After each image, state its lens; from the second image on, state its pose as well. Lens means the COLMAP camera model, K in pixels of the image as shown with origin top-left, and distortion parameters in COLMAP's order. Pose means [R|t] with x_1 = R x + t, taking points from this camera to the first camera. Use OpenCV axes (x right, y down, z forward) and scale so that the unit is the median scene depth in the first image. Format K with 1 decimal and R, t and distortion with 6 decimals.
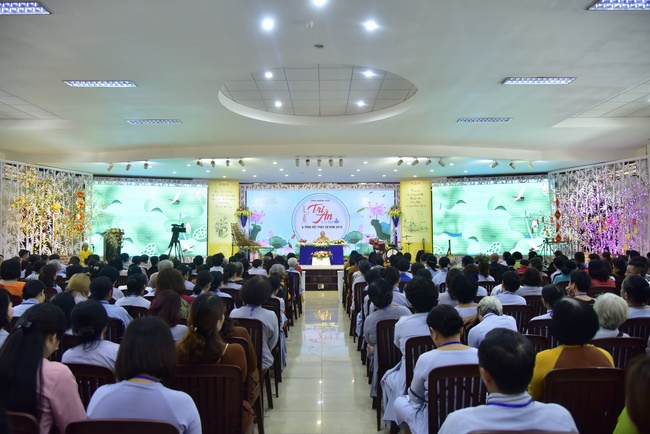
lens RADIAL K [[442.8, 0, 324.3], [0, 442.8, 218.8], [0, 0, 1]] dist [-0.005429, -0.000320]
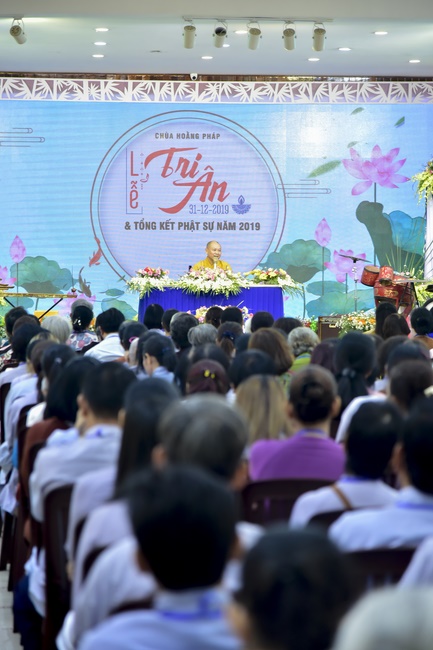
lens RADIAL K [[2237.1, 0, 216.7], [0, 2237.1, 324.9], [0, 0, 1]] dist [0.419434, 0.000000]
pose [[0.990191, 0.001021, 0.139717, -0.199346], [-0.011850, 0.996984, 0.076697, -0.030704], [-0.139217, -0.077601, 0.987217, -0.488083]]
